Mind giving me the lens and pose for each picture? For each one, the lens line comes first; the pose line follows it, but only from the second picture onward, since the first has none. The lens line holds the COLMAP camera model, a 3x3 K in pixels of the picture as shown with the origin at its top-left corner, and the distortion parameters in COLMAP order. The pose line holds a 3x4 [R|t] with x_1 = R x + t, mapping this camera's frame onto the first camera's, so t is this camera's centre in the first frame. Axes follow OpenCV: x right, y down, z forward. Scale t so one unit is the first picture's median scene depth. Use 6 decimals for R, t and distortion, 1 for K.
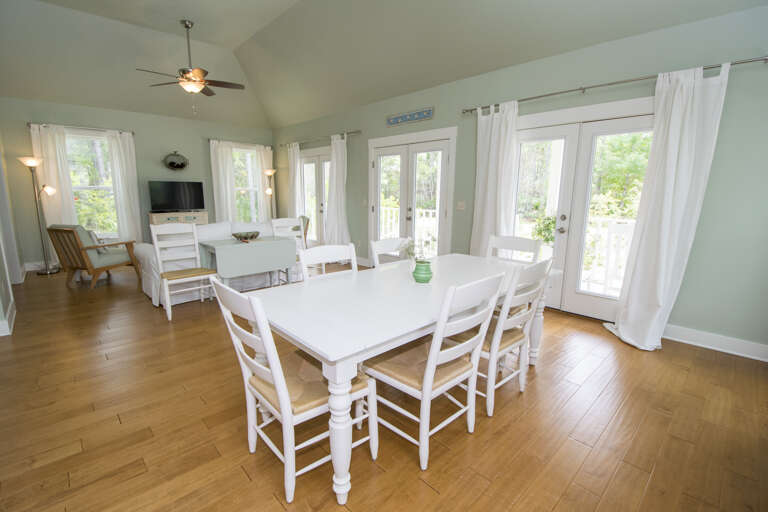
lens RADIAL K [[345.7, 0, 386.6], [0, 345.7, 252.5], [0, 0, 1]] dist [0.006564, -0.014313]
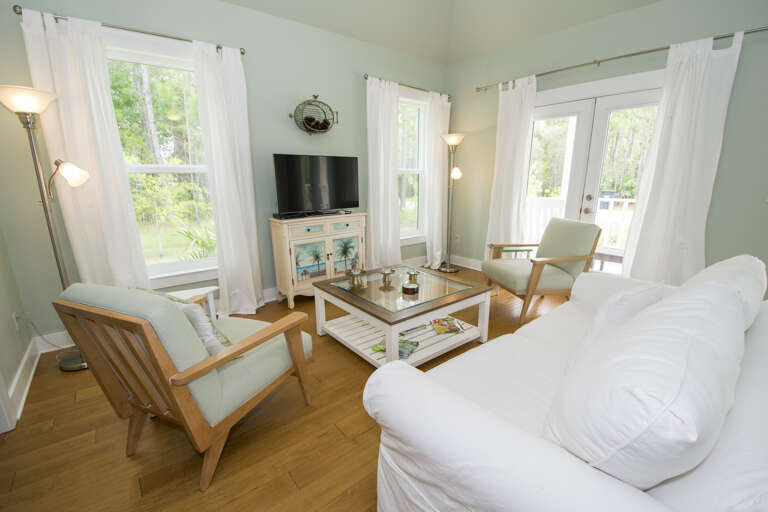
lens RADIAL K [[345.7, 0, 404.4], [0, 345.7, 256.5], [0, 0, 1]] dist [0.006564, -0.014313]
pose [[0.998062, 0.000752, -0.062218, -0.448026], [0.002876, 0.998300, 0.058214, -0.084648], [0.062156, -0.058280, 0.996363, 0.485860]]
